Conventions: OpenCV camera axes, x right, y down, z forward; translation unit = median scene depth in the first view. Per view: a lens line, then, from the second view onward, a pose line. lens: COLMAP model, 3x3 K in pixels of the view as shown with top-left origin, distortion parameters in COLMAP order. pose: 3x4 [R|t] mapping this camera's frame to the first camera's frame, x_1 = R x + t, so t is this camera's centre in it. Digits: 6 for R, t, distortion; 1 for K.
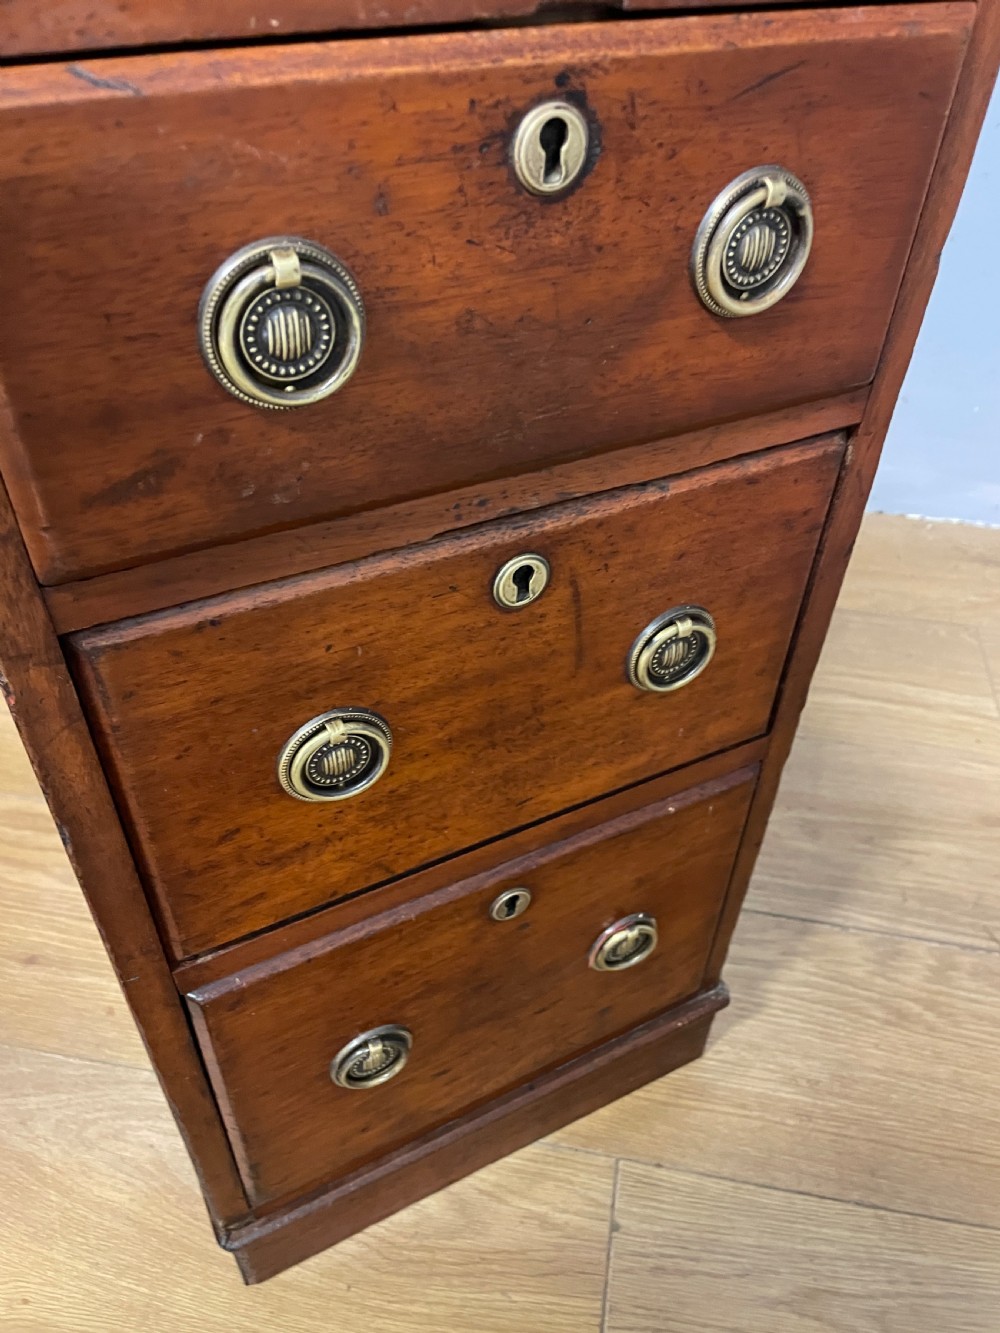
lens RADIAL K [[1017.1, 0, 515.8], [0, 1017.1, 672.3], [0, 0, 1]] dist [0.090043, -0.124457]
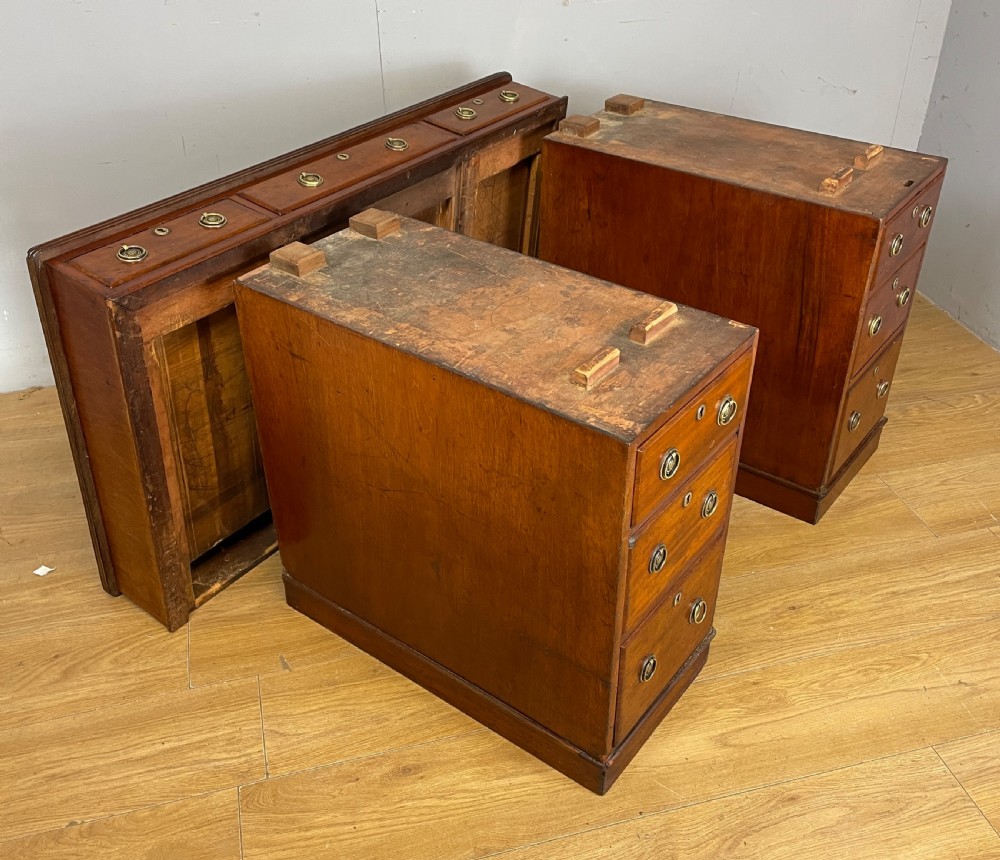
lens RADIAL K [[1001.4, 0, 511.2], [0, 1001.4, 426.2], [0, 0, 1]] dist [0.100823, -0.110439]
pose [[0.903552, -0.278547, 0.325584, -3.344425], [0.312436, 0.948301, -0.055763, 0.257213], [-0.293220, 0.152109, 0.943867, -2.936067]]
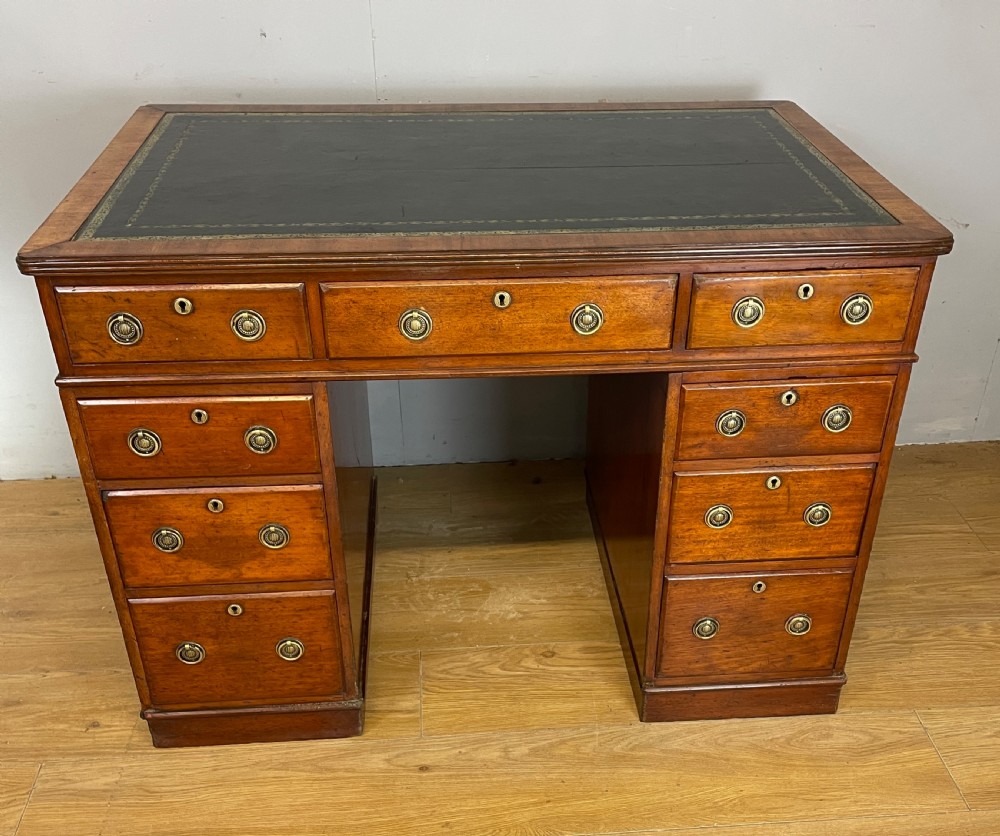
lens RADIAL K [[1053.0, 0, 525.4], [0, 1053.0, 491.0], [0, 0, 1]] dist [0.127742, -0.212199]
pose [[0.917831, 0.188558, -0.349330, 0.529702], [-0.240290, 0.964356, -0.110809, 0.592351], [0.315985, 0.185645, 0.930424, -2.966227]]
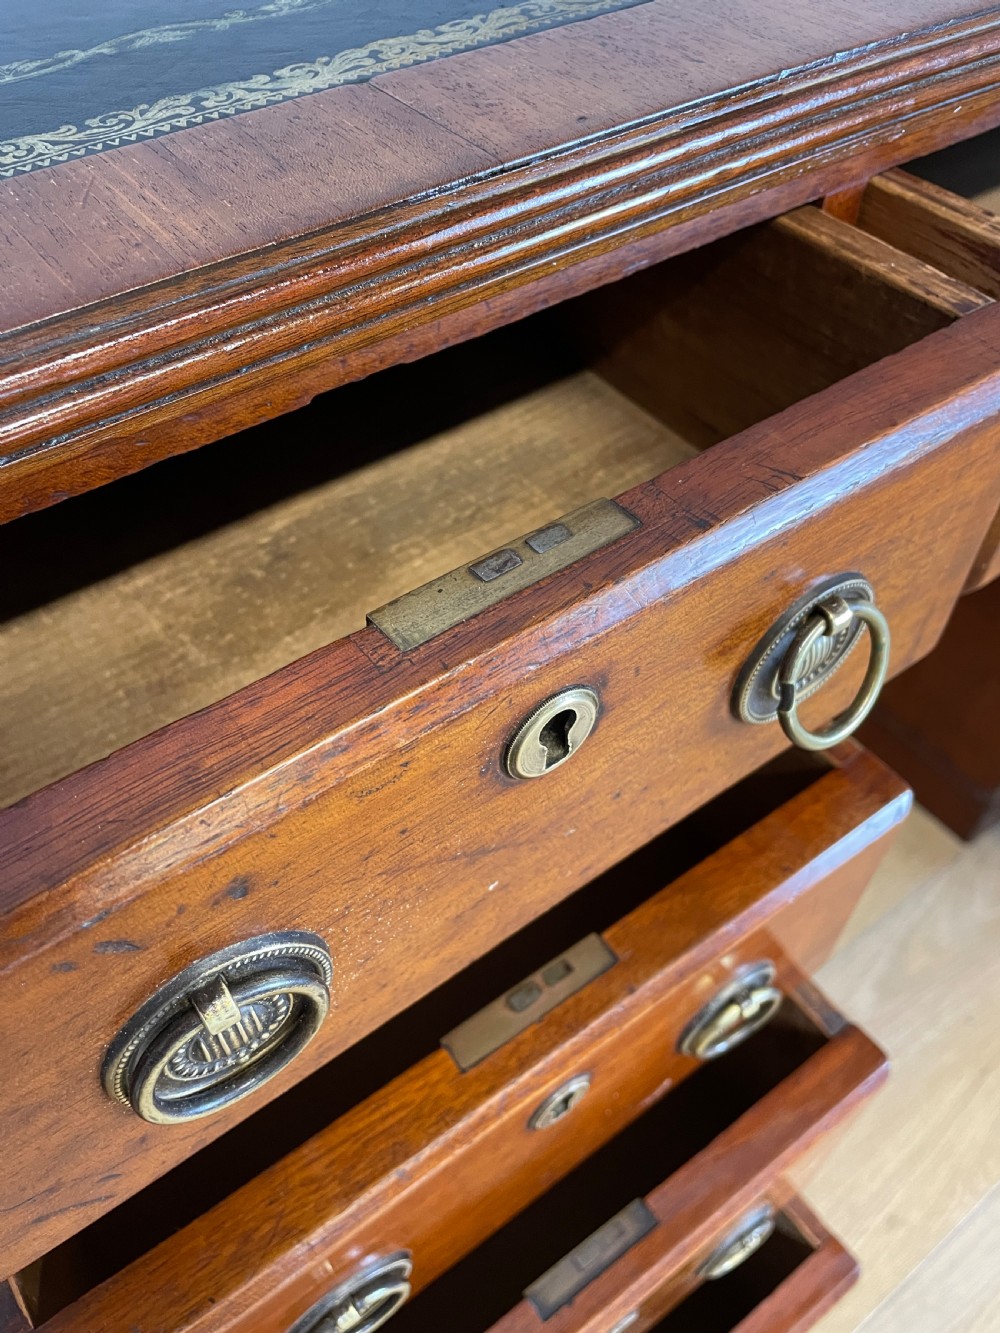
lens RADIAL K [[1036.7, 0, 500.0], [0, 1036.7, 666.5], [0, 0, 1]] dist [0.083101, -0.133525]
pose [[0.989105, -0.134986, 0.058730, -1.672469], [0.125417, 0.981609, 0.143923, -0.058297], [-0.077077, -0.134989, 0.987845, -0.933362]]
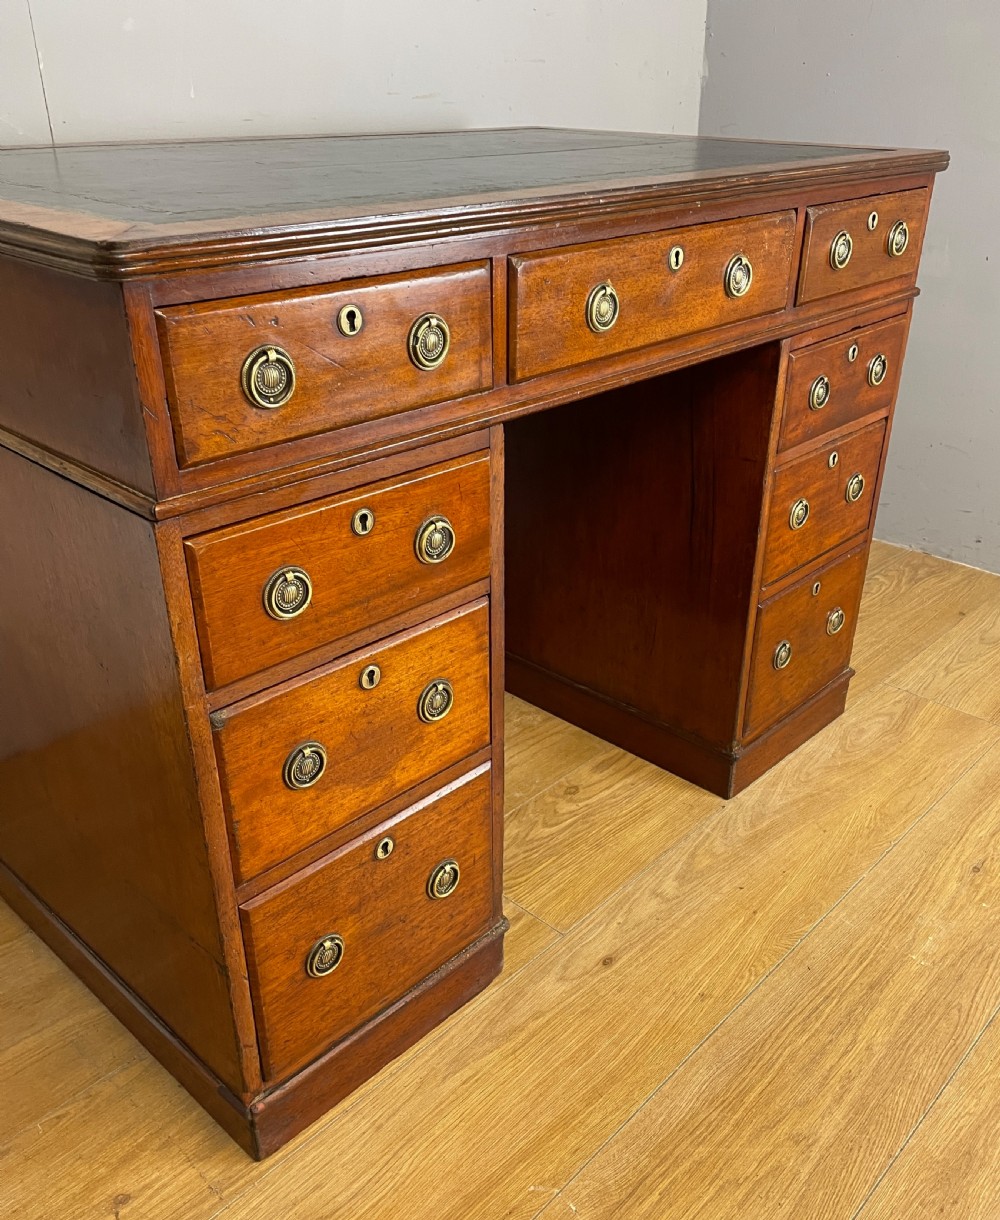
lens RADIAL K [[1067.2, 0, 533.3], [0, 1067.2, 638.7], [0, 0, 1]] dist [0.089290, -0.110396]
pose [[0.944281, -0.181202, 0.274769, -2.040894], [0.237763, 0.952806, -0.188758, 0.930165], [-0.227599, 0.243570, 0.942800, -2.113300]]
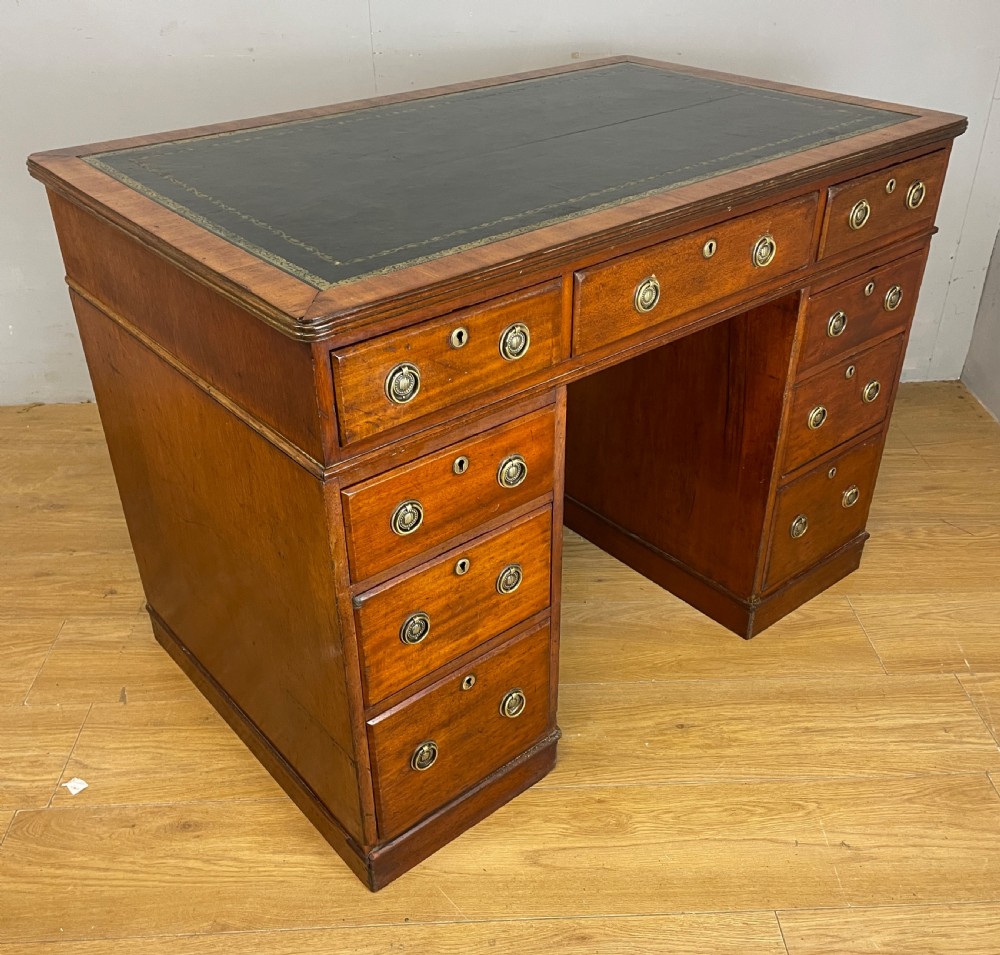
lens RADIAL K [[999.8, 0, 507.7], [0, 999.8, 485.0], [0, 0, 1]] dist [0.107103, -0.125118]
pose [[0.976344, -0.153476, 0.152307, -2.040874], [0.174901, 0.974730, -0.138963, 0.691692], [-0.127131, 0.162314, 0.978515, -2.839044]]
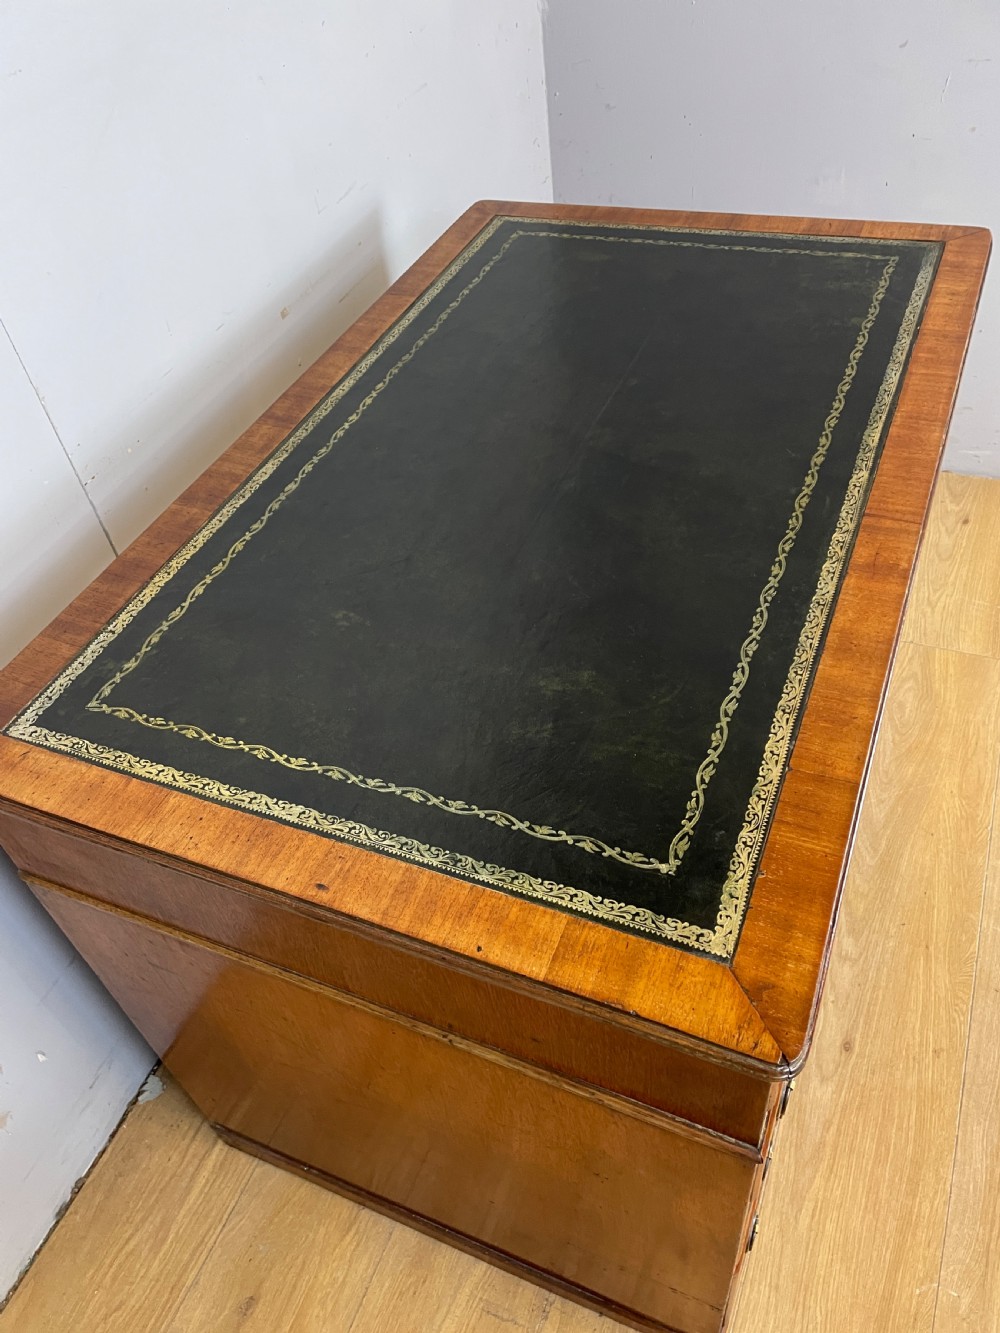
lens RADIAL K [[1010.3, 0, 490.1], [0, 1010.3, 671.8], [0, 0, 1]] dist [0.089577, -0.111028]
pose [[0.773444, -0.532011, 0.344600, -2.637035], [0.514725, 0.844419, 0.148371, -0.994519], [-0.369922, 0.062618, 0.926950, -1.869328]]
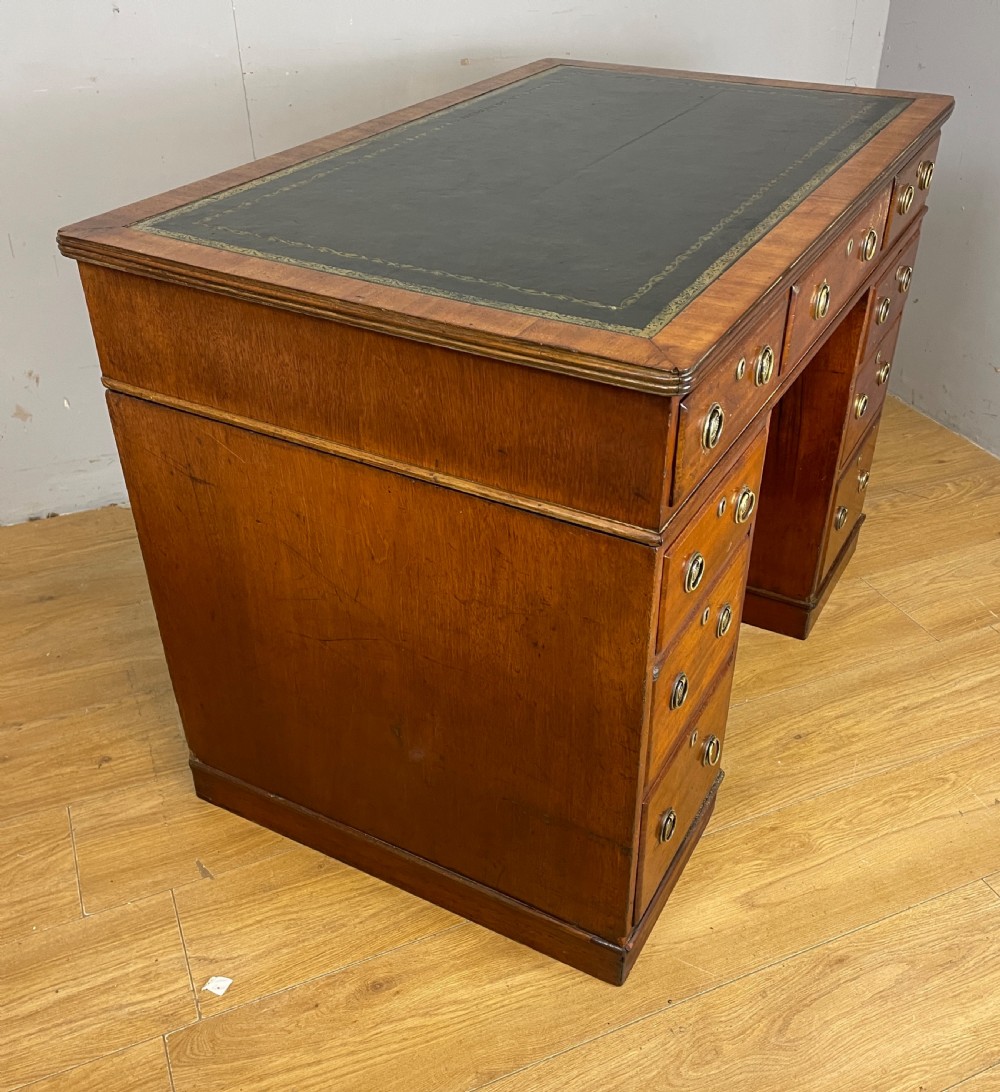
lens RADIAL K [[1086.1, 0, 521.5], [0, 1086.1, 559.5], [0, 0, 1]] dist [0.104450, -0.121644]
pose [[0.831167, -0.345769, 0.435438, -3.465530], [0.393352, 0.919149, -0.020963, 0.204101], [-0.392984, 0.188704, 0.899975, -2.423818]]
